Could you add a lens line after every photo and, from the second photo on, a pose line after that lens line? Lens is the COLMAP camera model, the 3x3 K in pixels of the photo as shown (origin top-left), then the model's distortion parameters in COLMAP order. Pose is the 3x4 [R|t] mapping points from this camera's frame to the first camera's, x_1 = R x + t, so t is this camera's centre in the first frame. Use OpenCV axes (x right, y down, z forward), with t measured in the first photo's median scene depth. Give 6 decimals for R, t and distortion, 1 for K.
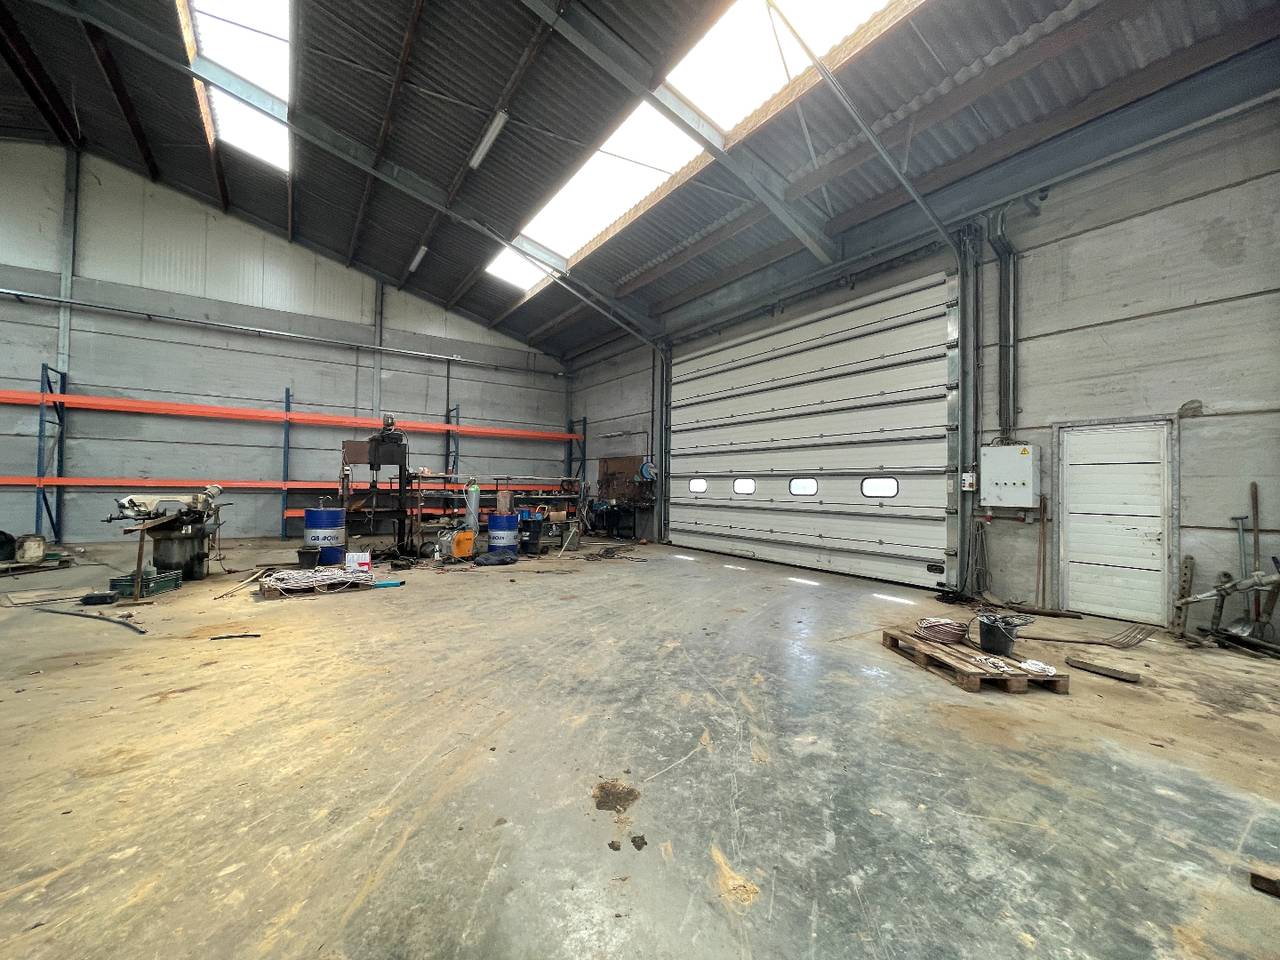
lens RADIAL K [[518.3, 0, 632.0], [0, 518.3, 478.1], [0, 0, 1]] dist [-0.000282, -0.000175]
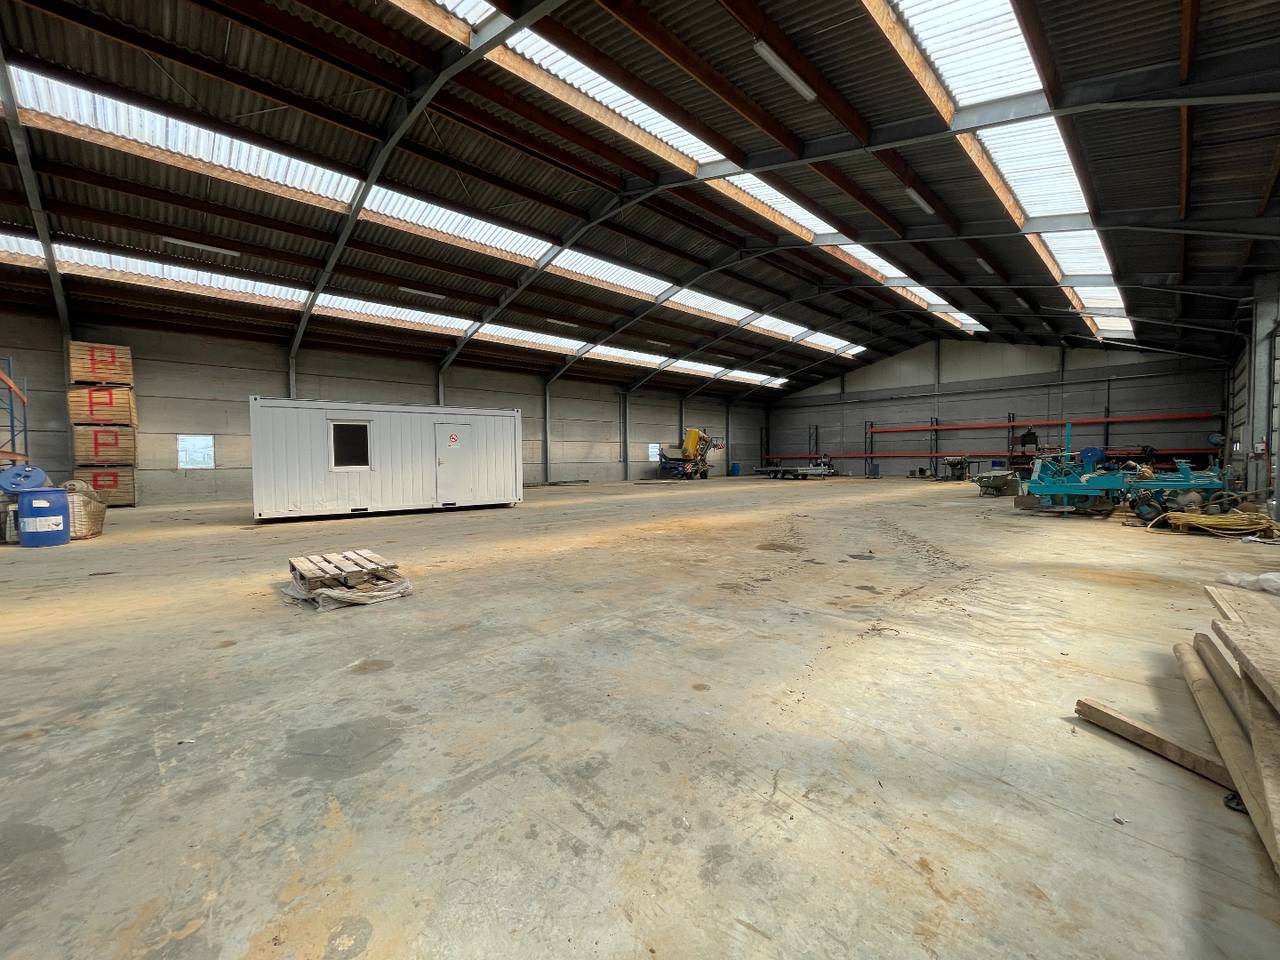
lens RADIAL K [[518.3, 0, 632.0], [0, 518.3, 478.1], [0, 0, 1]] dist [-0.000282, -0.000175]
pose [[0.174482, 0.017161, -0.984511, 1.436626], [0.029862, 0.999296, 0.022712, 0.020116], [0.984207, -0.033363, 0.173847, -1.169530]]
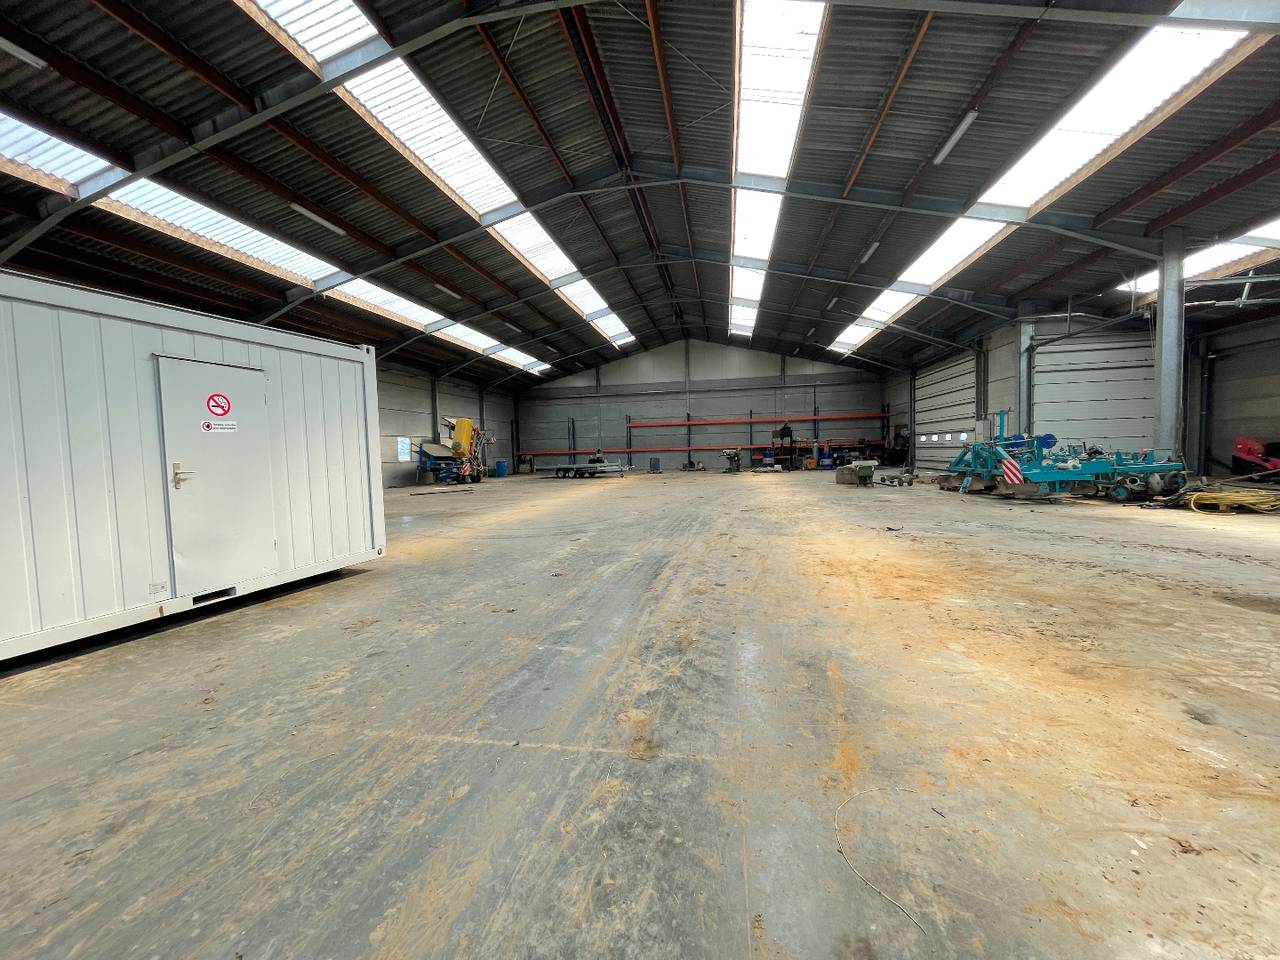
lens RADIAL K [[518.3, 0, 632.0], [0, 518.3, 478.1], [0, 0, 1]] dist [-0.000282, -0.000175]
pose [[0.722036, -0.001807, -0.691853, 0.762775], [0.053645, 0.997132, 0.053380, -0.000267], [0.689773, -0.075657, 0.720062, -1.422997]]
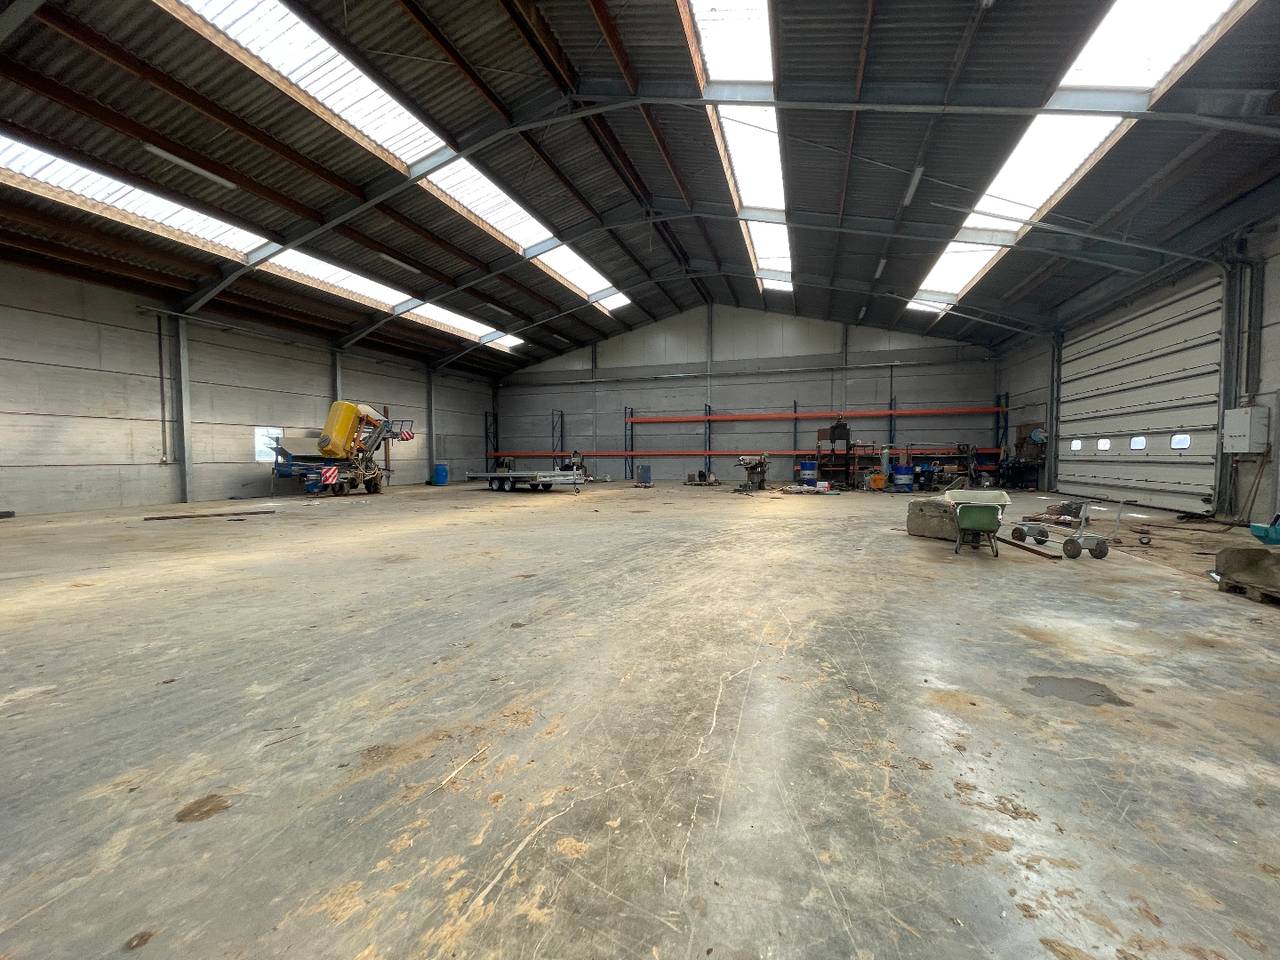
lens RADIAL K [[518.3, 0, 632.0], [0, 518.3, 478.1], [0, 0, 1]] dist [-0.000282, -0.000175]
pose [[0.615475, 0.015287, -0.788008, 0.473256], [0.029189, 0.998684, 0.042172, 0.010256], [0.787616, -0.048957, 0.614219, -0.655196]]
